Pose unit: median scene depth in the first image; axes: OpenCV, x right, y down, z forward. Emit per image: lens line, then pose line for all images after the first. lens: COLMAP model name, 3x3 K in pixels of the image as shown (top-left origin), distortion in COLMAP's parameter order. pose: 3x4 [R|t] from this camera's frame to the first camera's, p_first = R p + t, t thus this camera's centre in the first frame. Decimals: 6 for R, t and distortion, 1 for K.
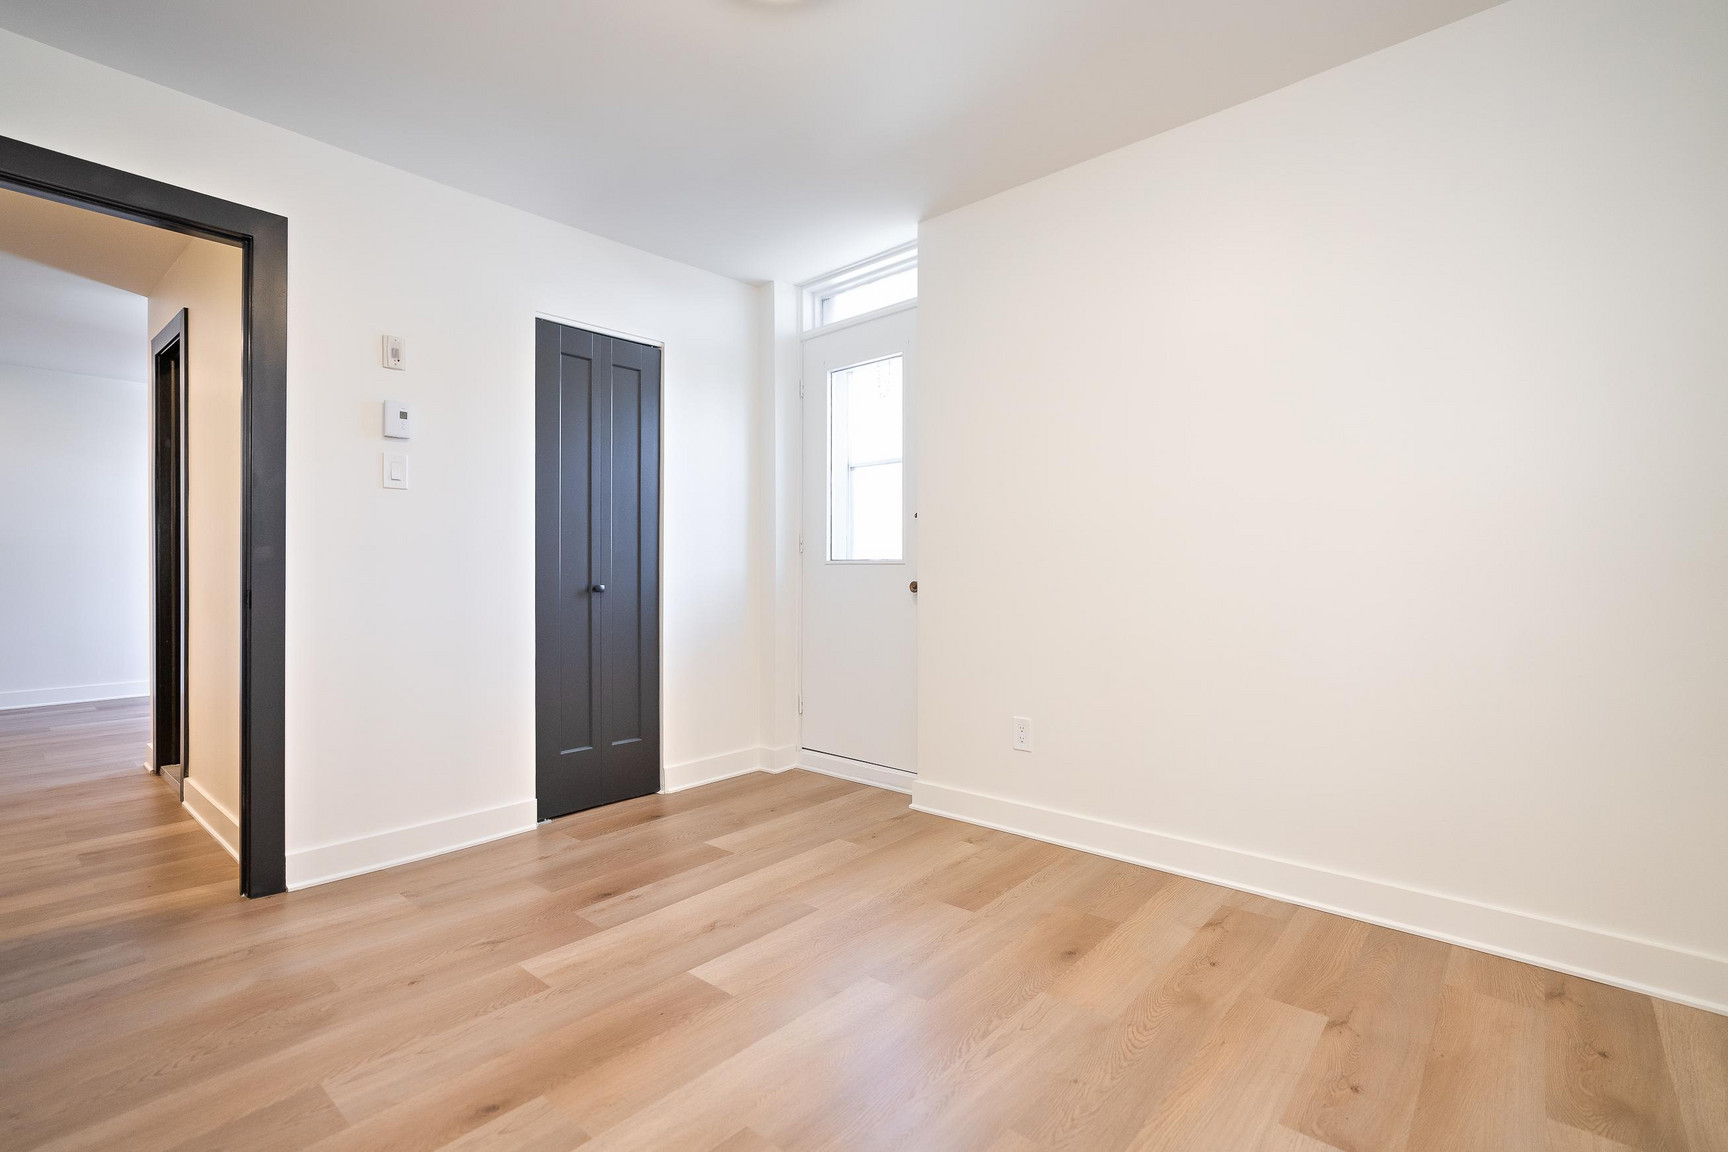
lens RADIAL K [[801.2, 0, 870.2], [0, 801.2, 576.0], [0, 0, 1]] dist [-0.041158, 0.025350]
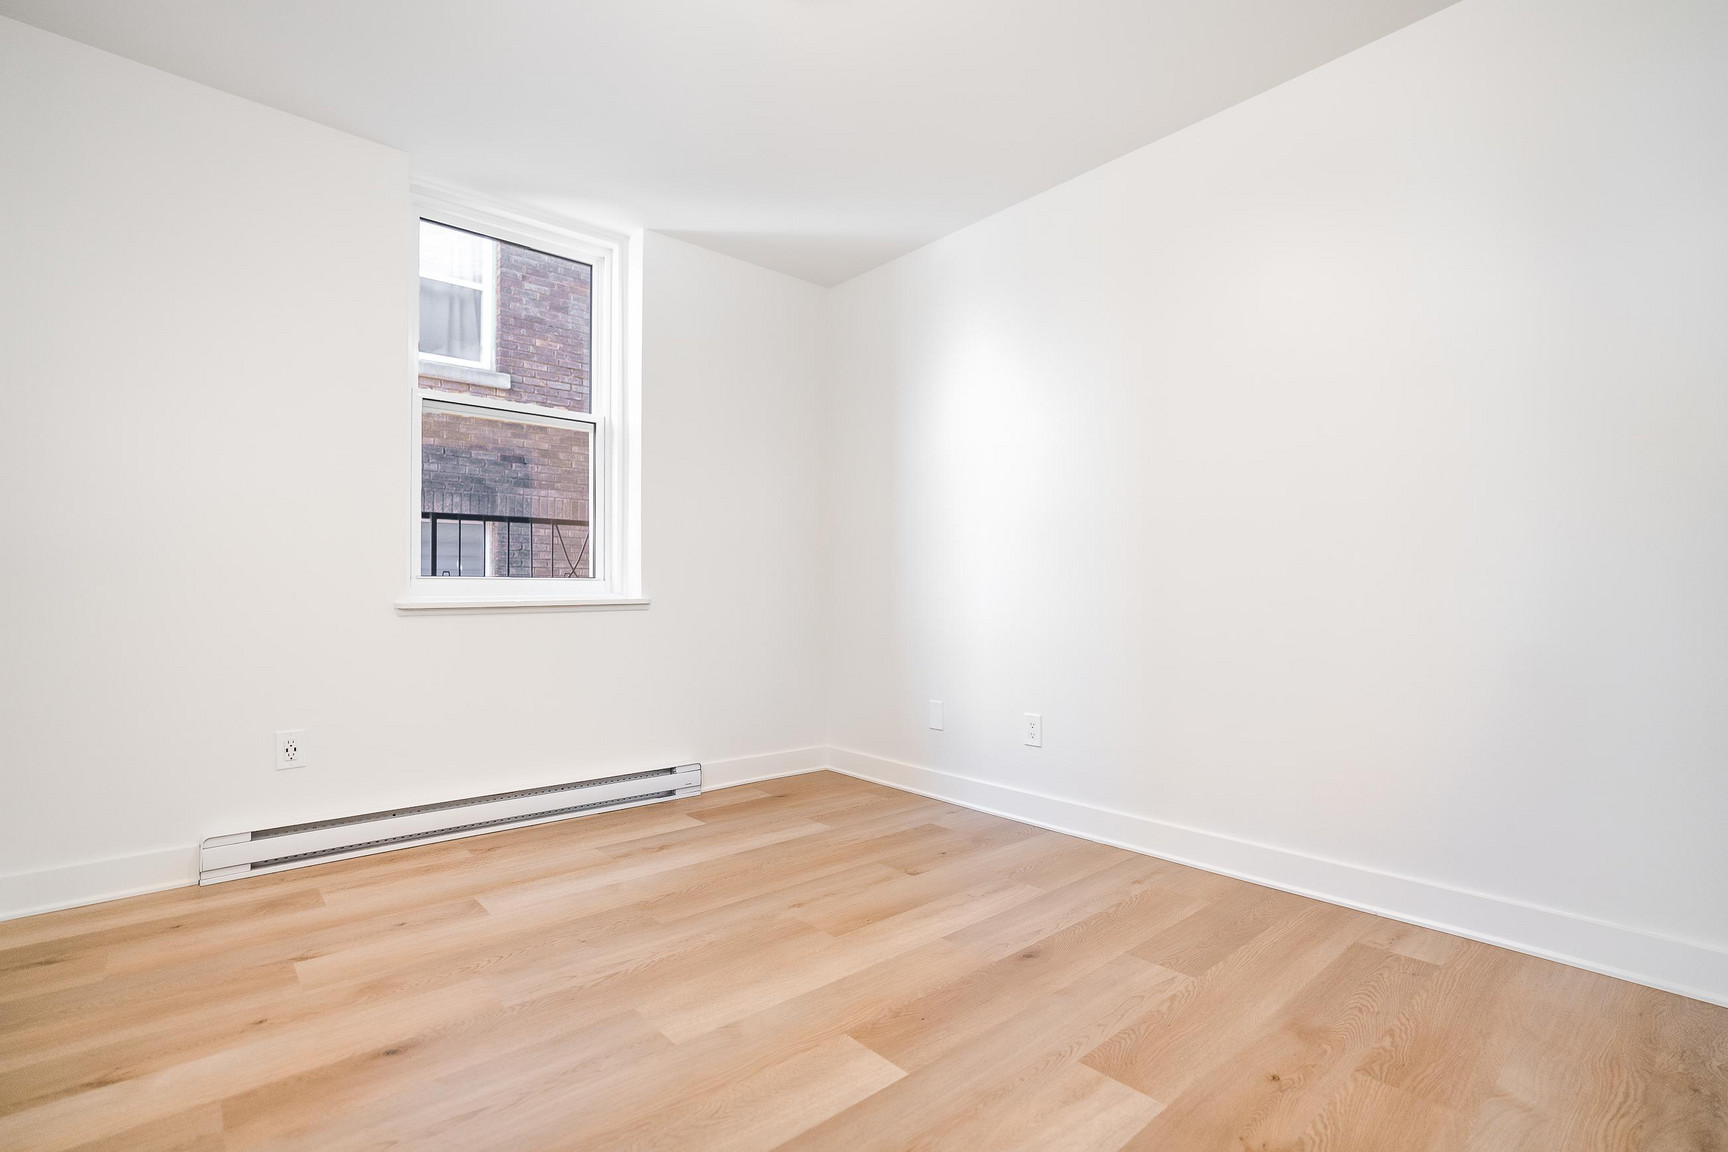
lens RADIAL K [[799.6, 0, 881.4], [0, 799.6, 582.3], [0, 0, 1]] dist [-0.043861, 0.025331]
pose [[-0.993290, 0.008047, 0.115372, -0.246030], [0.006572, 0.999892, -0.013160, 0.047061], [-0.115465, -0.012314, -0.993235, 1.449719]]
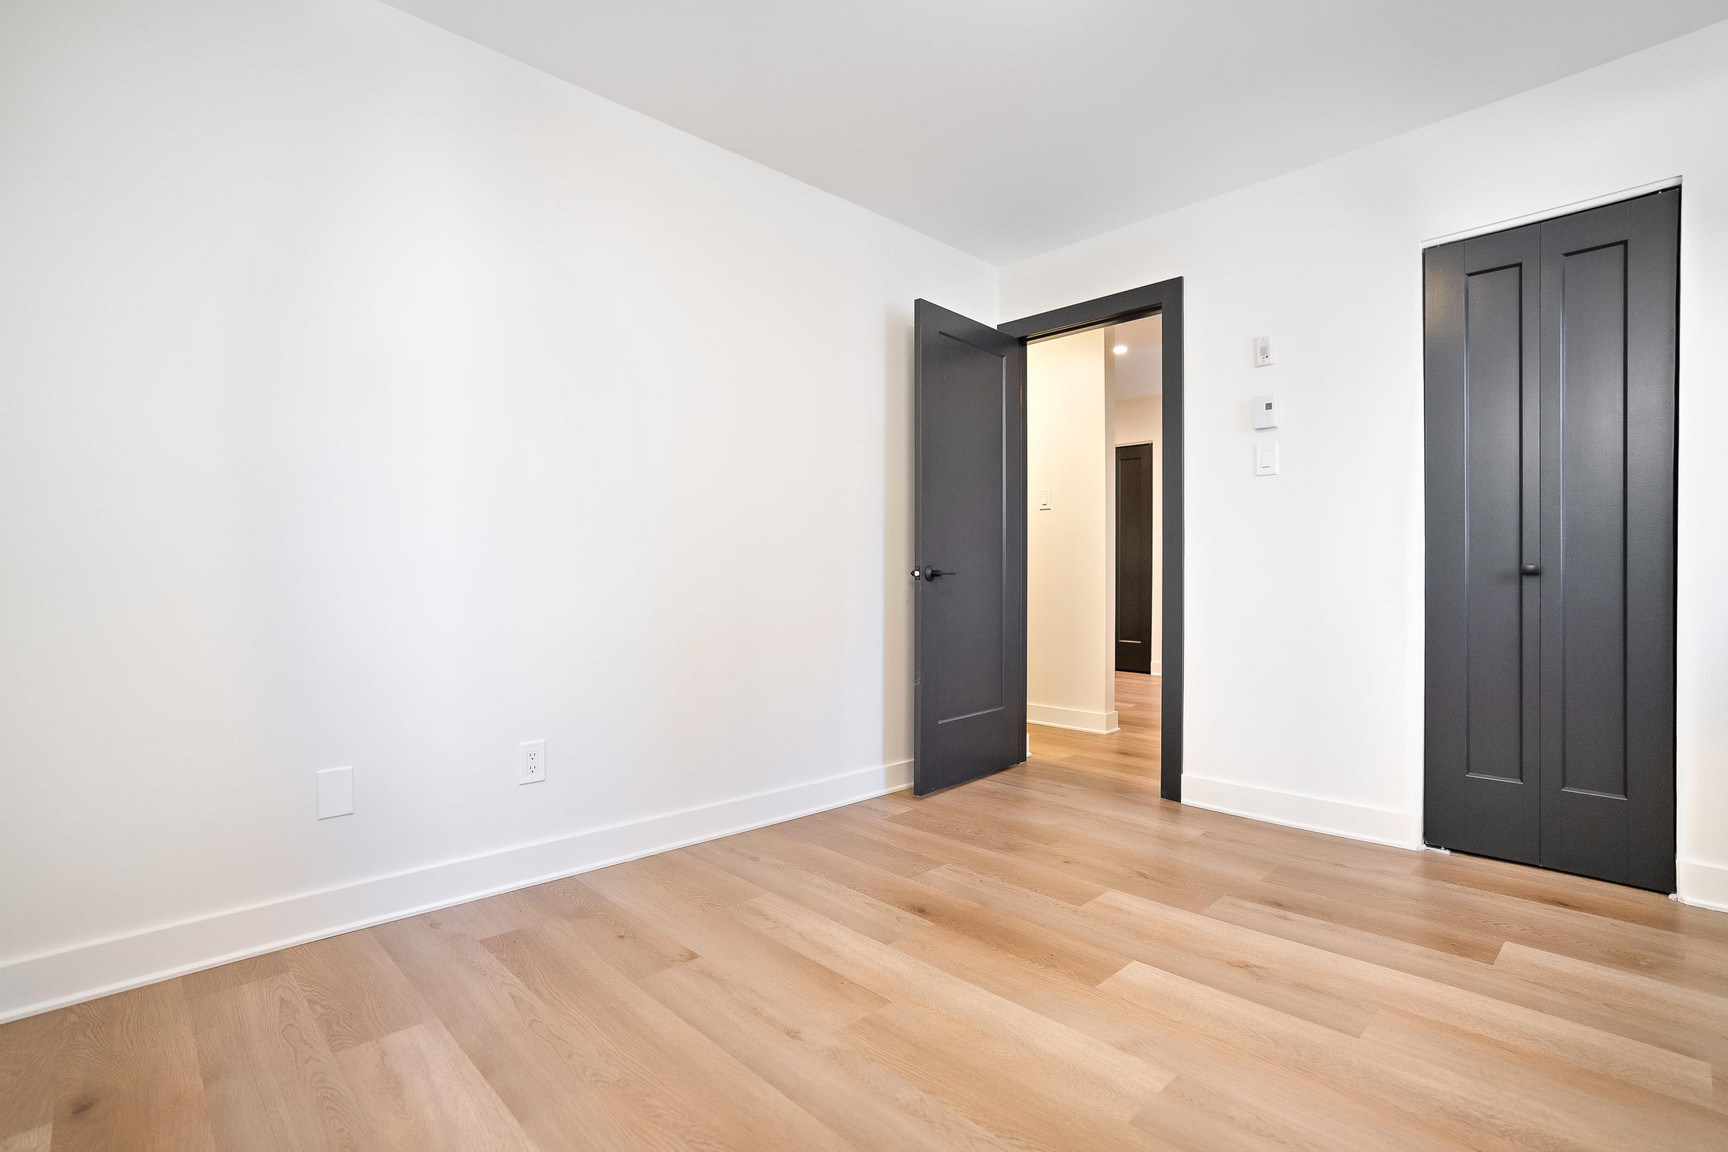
lens RADIAL K [[801.2, 0, 870.2], [0, 801.2, 576.0], [0, 0, 1]] dist [-0.041158, 0.025350]
pose [[-0.086492, 0.003929, -0.996245, 0.620209], [-0.004521, 0.999980, 0.004336, 0.029891], [0.996242, 0.004879, -0.086473, 0.640296]]
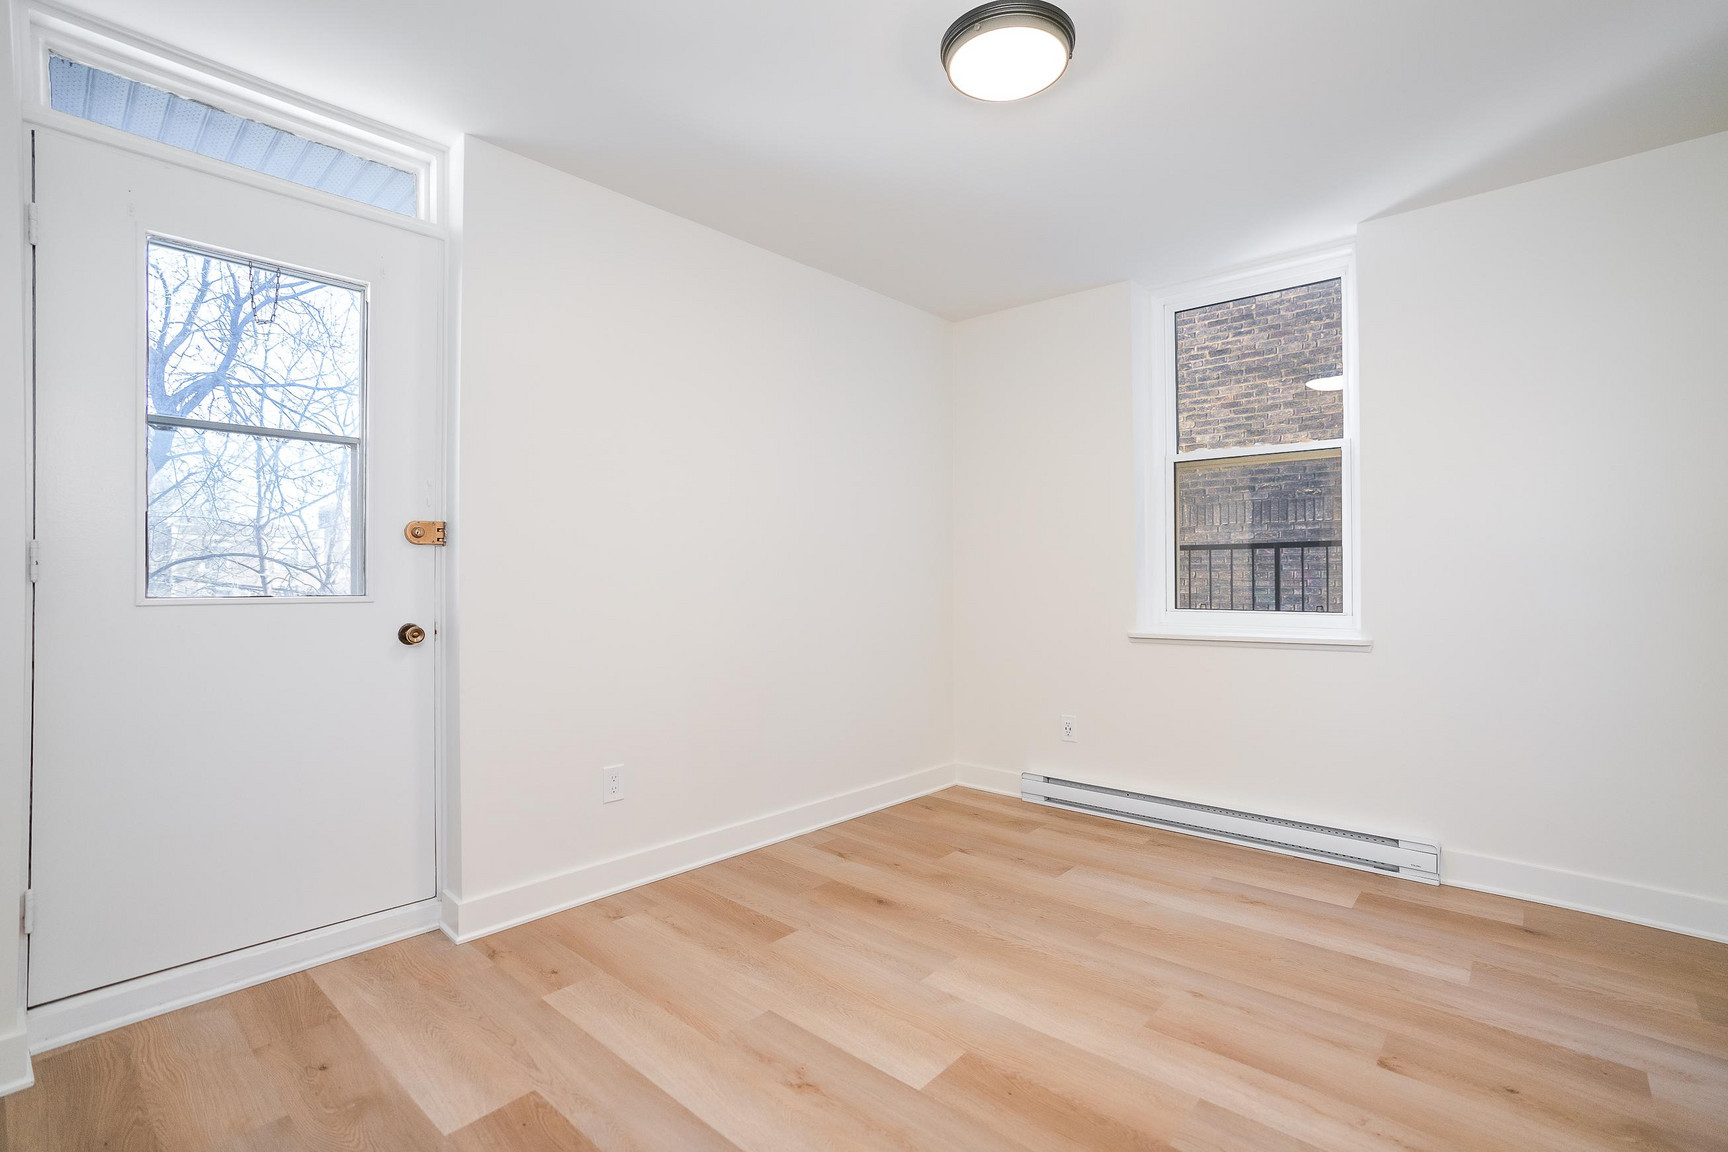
lens RADIAL K [[801.2, 0, 870.2], [0, 801.2, 576.0], [0, 0, 1]] dist [-0.041158, 0.025350]
pose [[-0.001899, 0.004743, 0.999987, -0.911948], [0.006255, 0.999969, -0.004731, -0.044114], [-0.999979, 0.006246, -0.001929, 0.880368]]
